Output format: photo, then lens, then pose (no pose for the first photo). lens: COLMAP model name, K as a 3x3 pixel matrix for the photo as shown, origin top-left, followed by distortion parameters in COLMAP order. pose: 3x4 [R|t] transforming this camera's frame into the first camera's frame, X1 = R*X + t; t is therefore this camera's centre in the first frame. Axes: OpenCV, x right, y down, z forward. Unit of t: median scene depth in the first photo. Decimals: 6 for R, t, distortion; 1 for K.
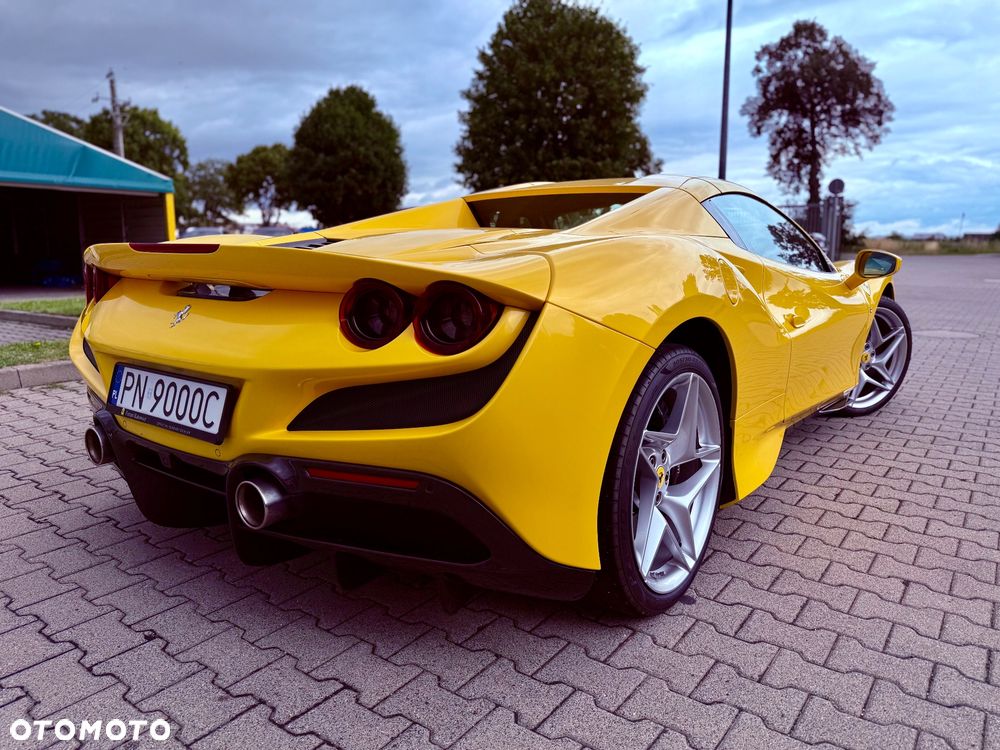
lens RADIAL K [[702.3, 0, 494.7], [0, 702.3, 381.4], [0, 0, 1]] dist [0.007594, 0.002946]
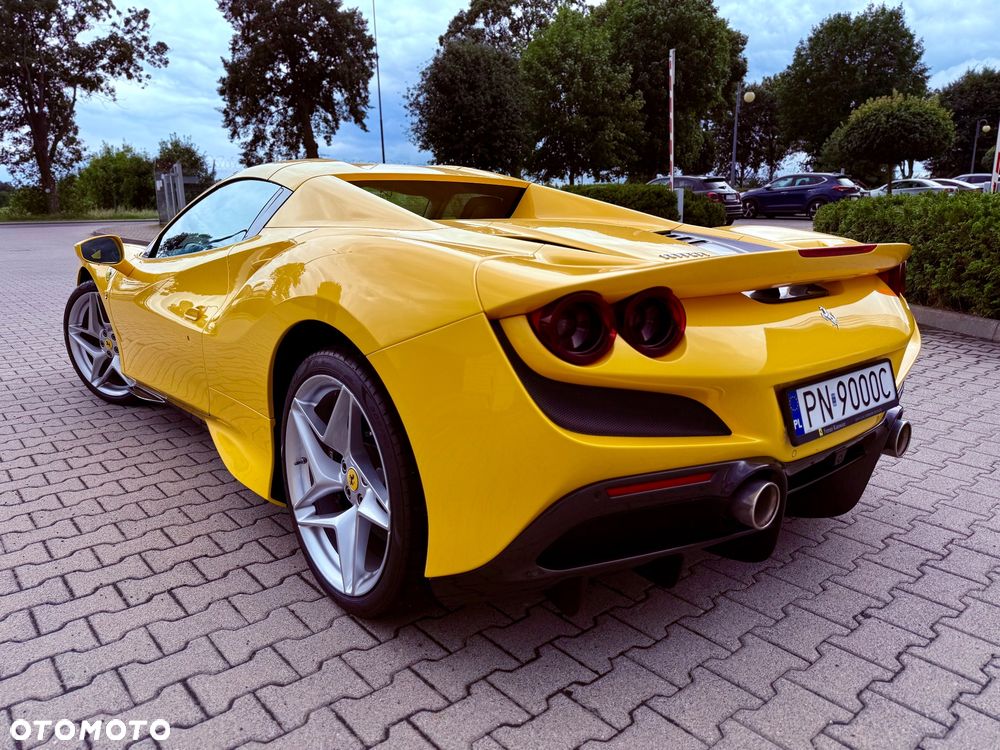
lens RADIAL K [[717.2, 0, 495.8], [0, 717.2, 372.6], [0, 0, 1]] dist [0.001012, -0.004965]
pose [[0.236466, -0.221840, 0.945976, -1.251565], [0.194168, 0.964738, 0.177704, -0.236452], [-0.952041, 0.141657, 0.271202, 0.945549]]
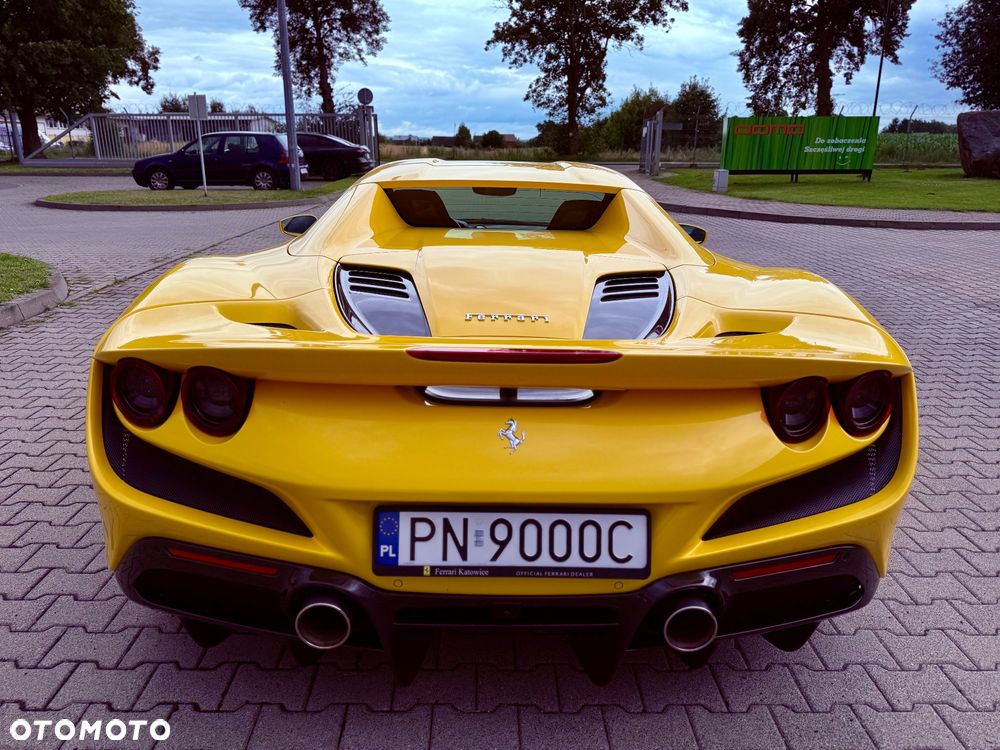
lens RADIAL K [[717.2, 0, 495.8], [0, 717.2, 372.6], [0, 0, 1]] dist [0.001012, -0.004965]
pose [[0.793845, -0.176355, 0.581988, -0.730677], [0.107956, 0.982694, 0.150523, -0.228238], [-0.598462, -0.056663, 0.799145, 0.289780]]
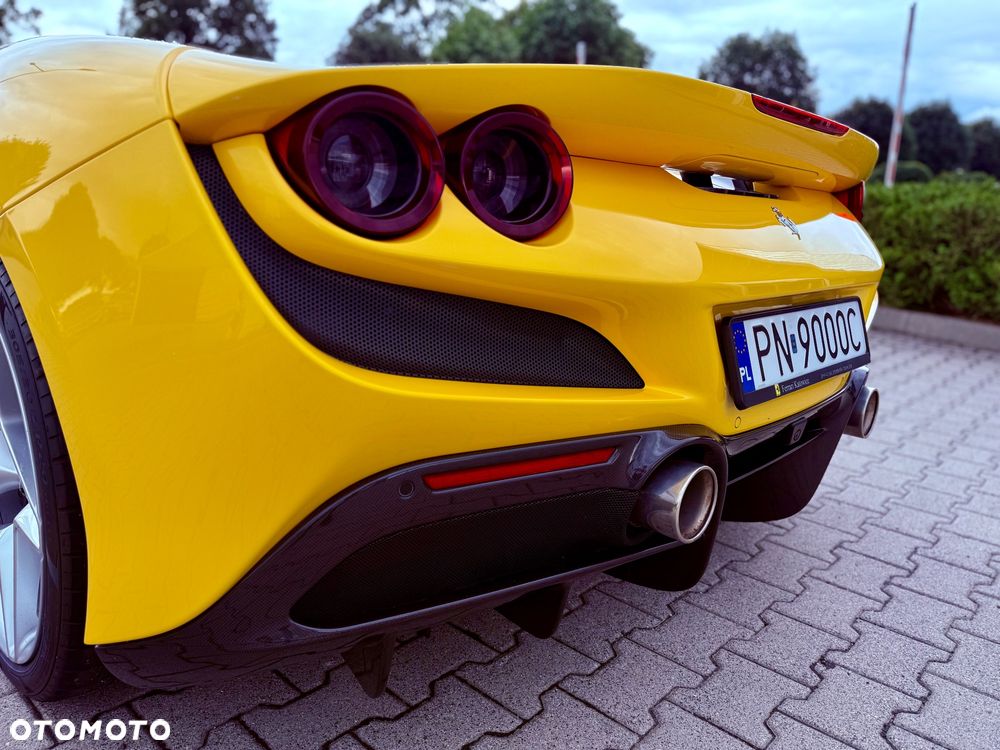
lens RADIAL K [[717.2, 0, 495.8], [0, 717.2, 372.6], [0, 0, 1]] dist [0.001012, -0.004965]
pose [[0.119246, -0.211215, 0.970138, -0.951137], [0.156610, 0.968880, 0.191691, -0.104438], [-0.980436, 0.129075, 0.148613, 0.947381]]
